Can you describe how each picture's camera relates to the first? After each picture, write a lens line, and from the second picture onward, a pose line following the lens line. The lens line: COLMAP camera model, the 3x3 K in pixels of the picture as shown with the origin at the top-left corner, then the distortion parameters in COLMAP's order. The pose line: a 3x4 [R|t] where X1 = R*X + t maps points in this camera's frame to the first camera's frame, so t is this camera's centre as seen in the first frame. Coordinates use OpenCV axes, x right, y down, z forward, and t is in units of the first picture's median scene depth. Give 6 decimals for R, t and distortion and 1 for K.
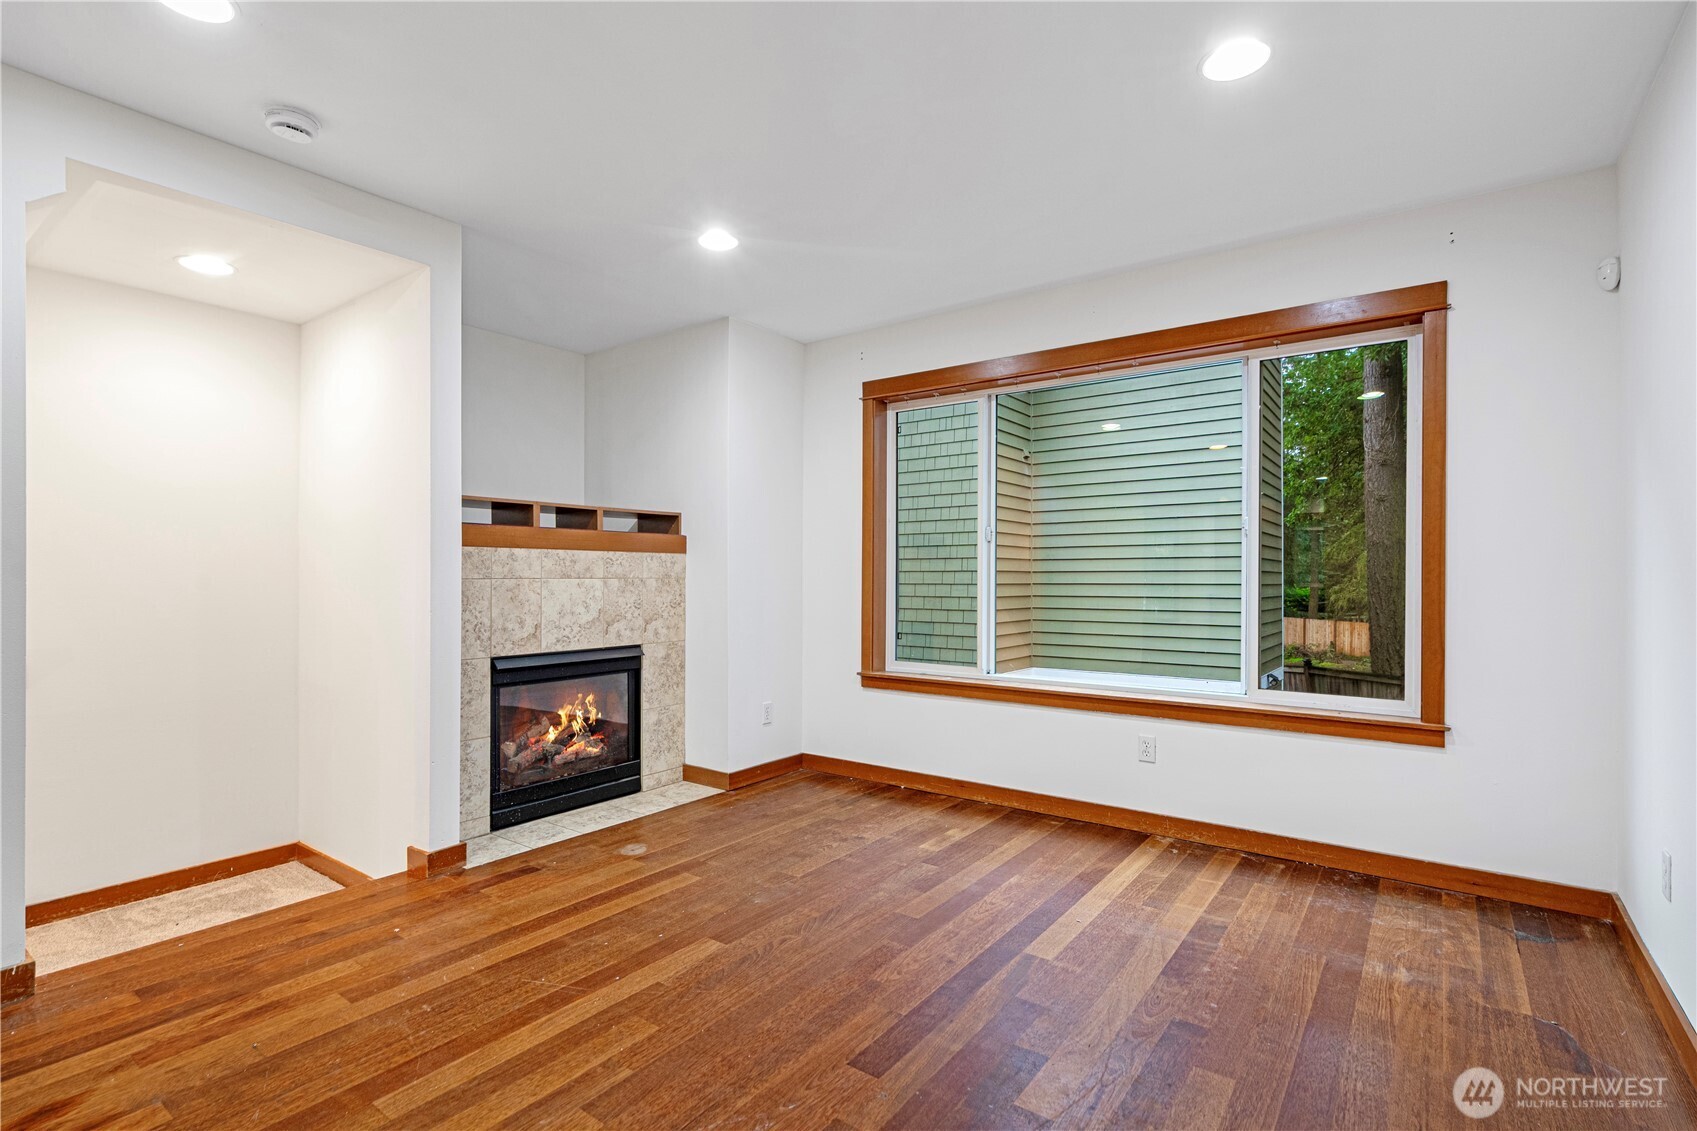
lens RADIAL K [[807.6, 0, 844.7], [0, 807.6, 578.1], [0, 0, 1]] dist [0.001610, -0.000229]
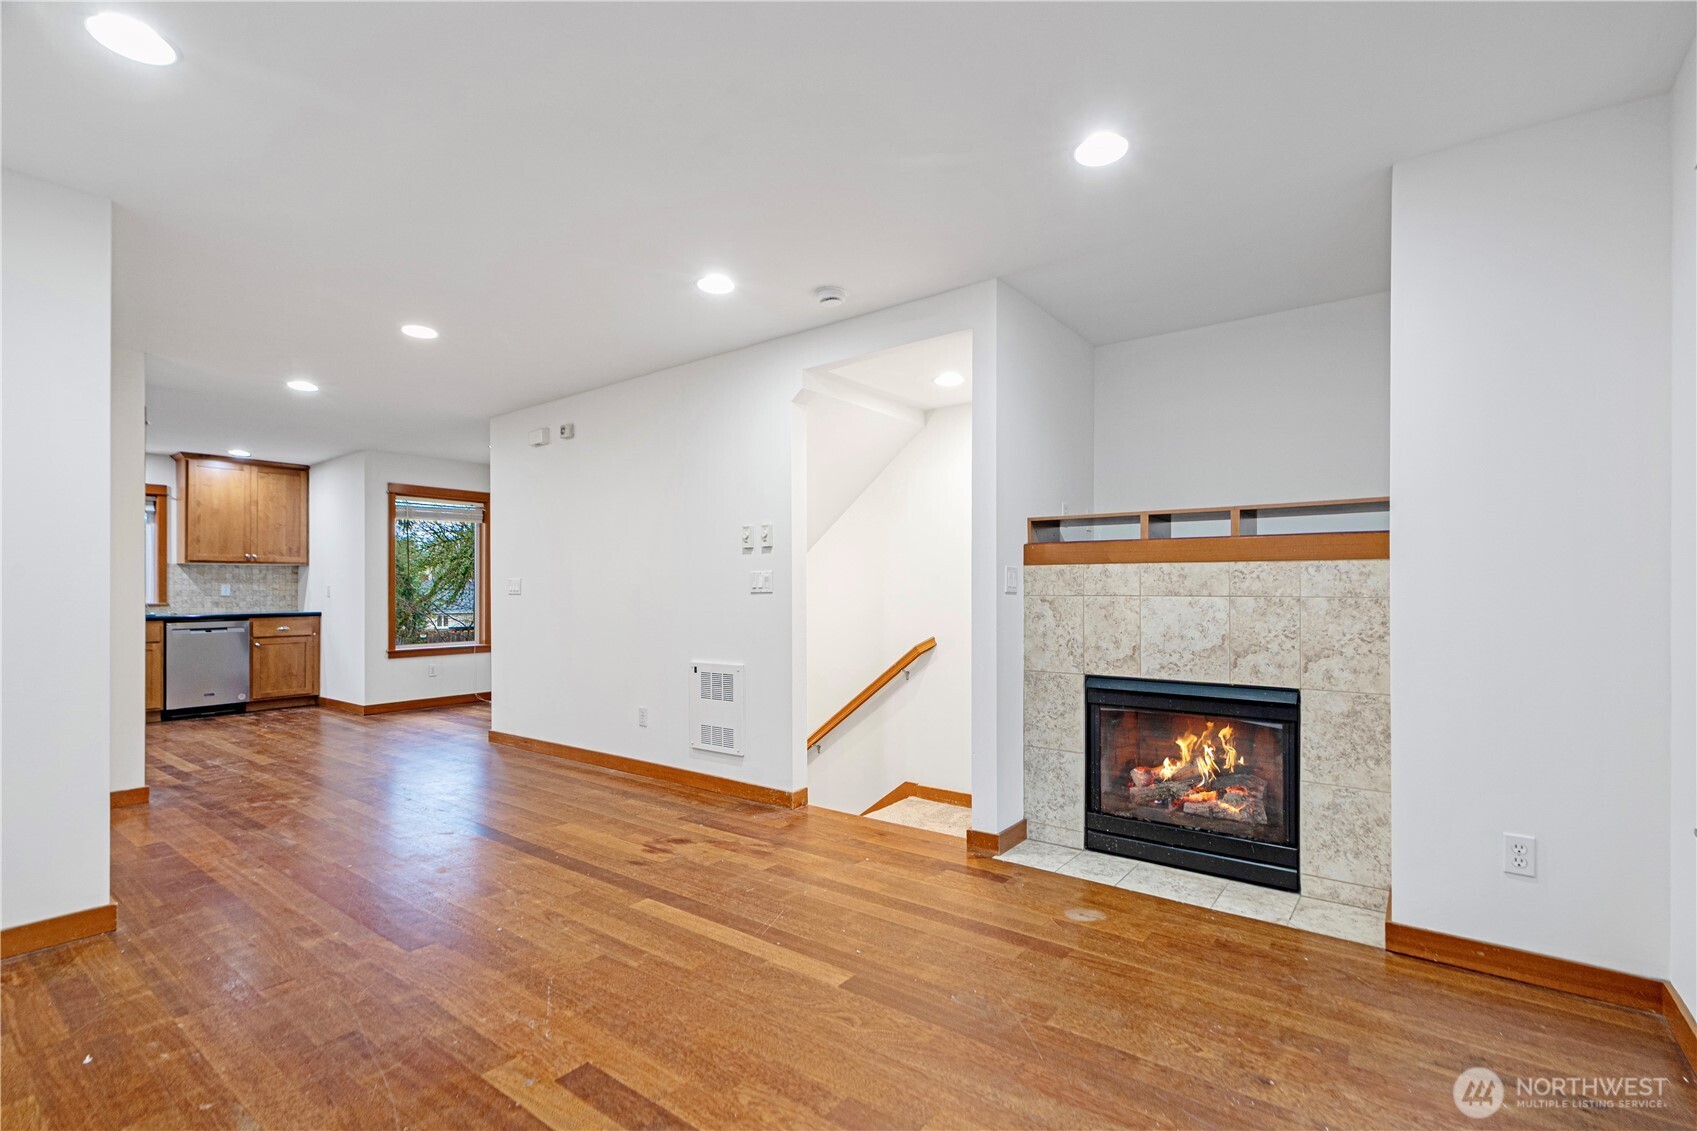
lens RADIAL K [[796.1, 0, 847.3], [0, 796.1, 582.9], [0, 0, 1]] dist [0.014428, 0.000033]
pose [[-0.016787, -0.007020, -0.999834, 0.546423], [-0.002616, 0.999972, -0.006977, -0.007336], [0.999856, 0.002499, -0.016805, 0.709550]]
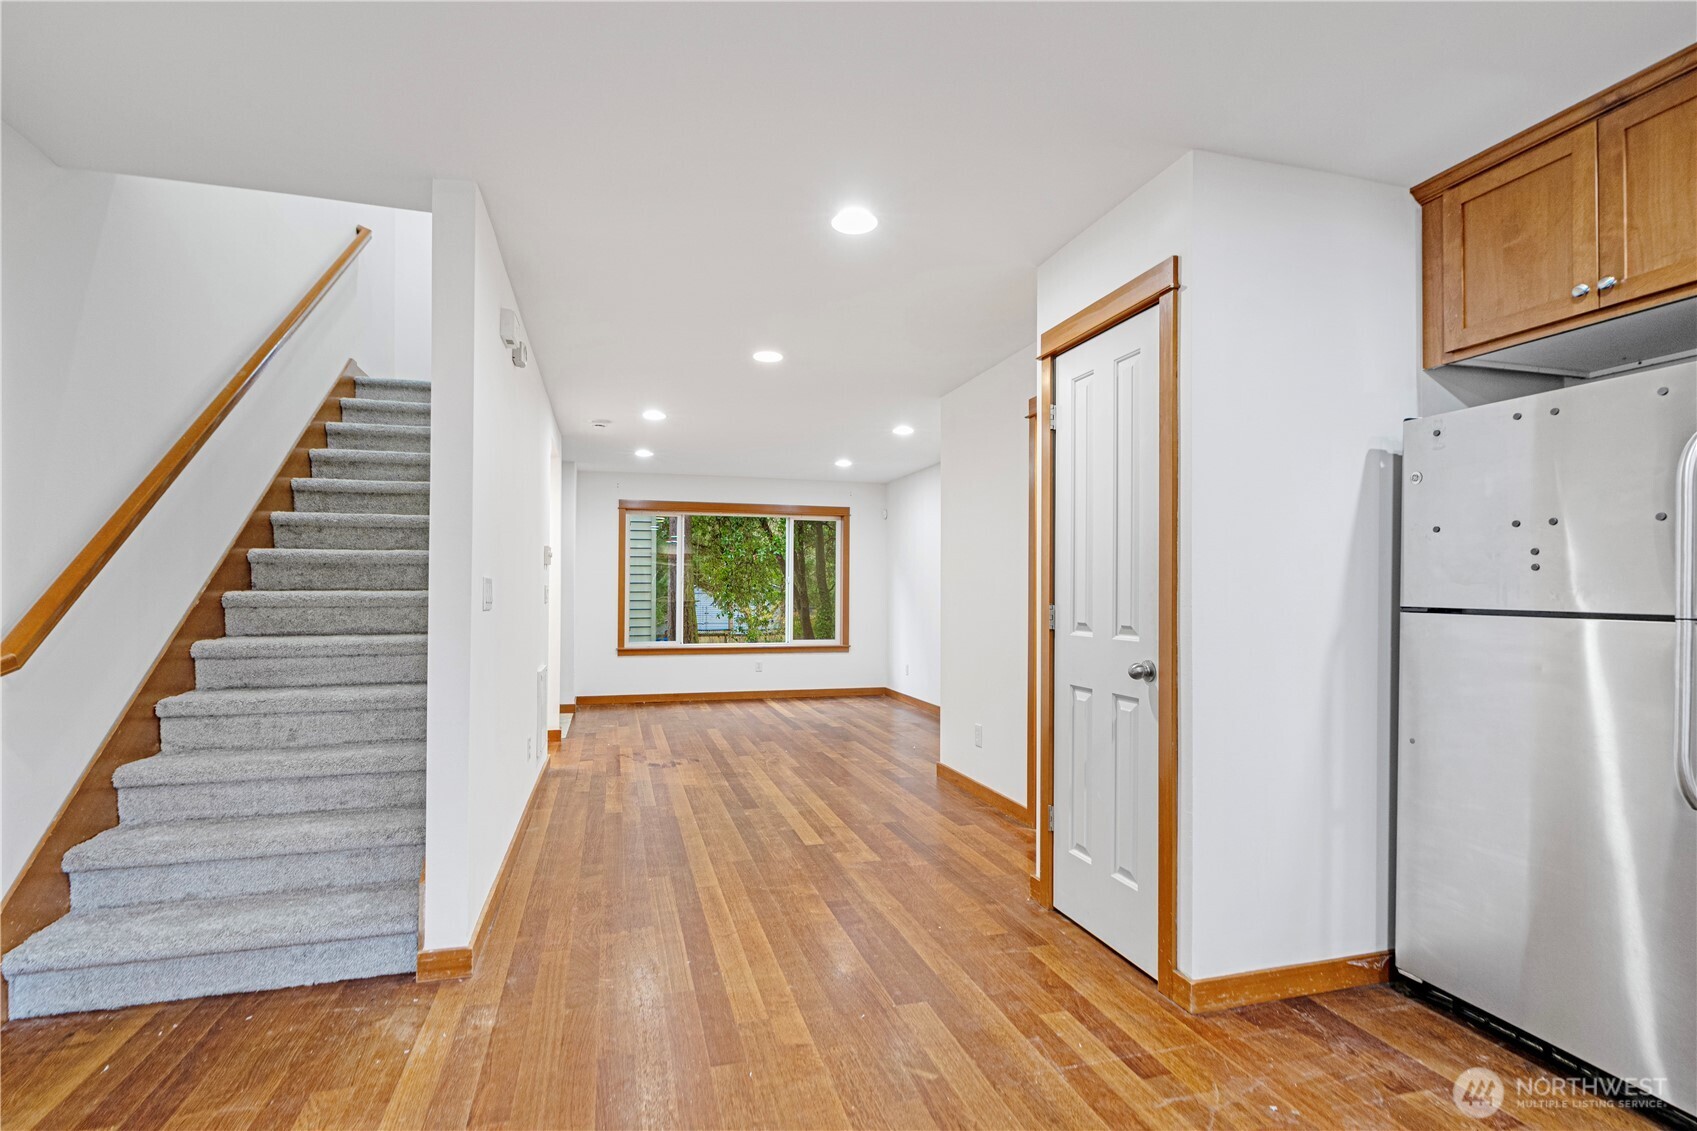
lens RADIAL K [[831.7, 0, 871.4], [0, 831.7, 587.8], [0, 0, 1]] dist [0.022432, -0.001651]
pose [[0.582242, 0.008852, 0.812967, -1.555405], [0.001952, 0.999923, -0.012285, -0.003431], [-0.813013, 0.008740, 0.582180, -0.820017]]
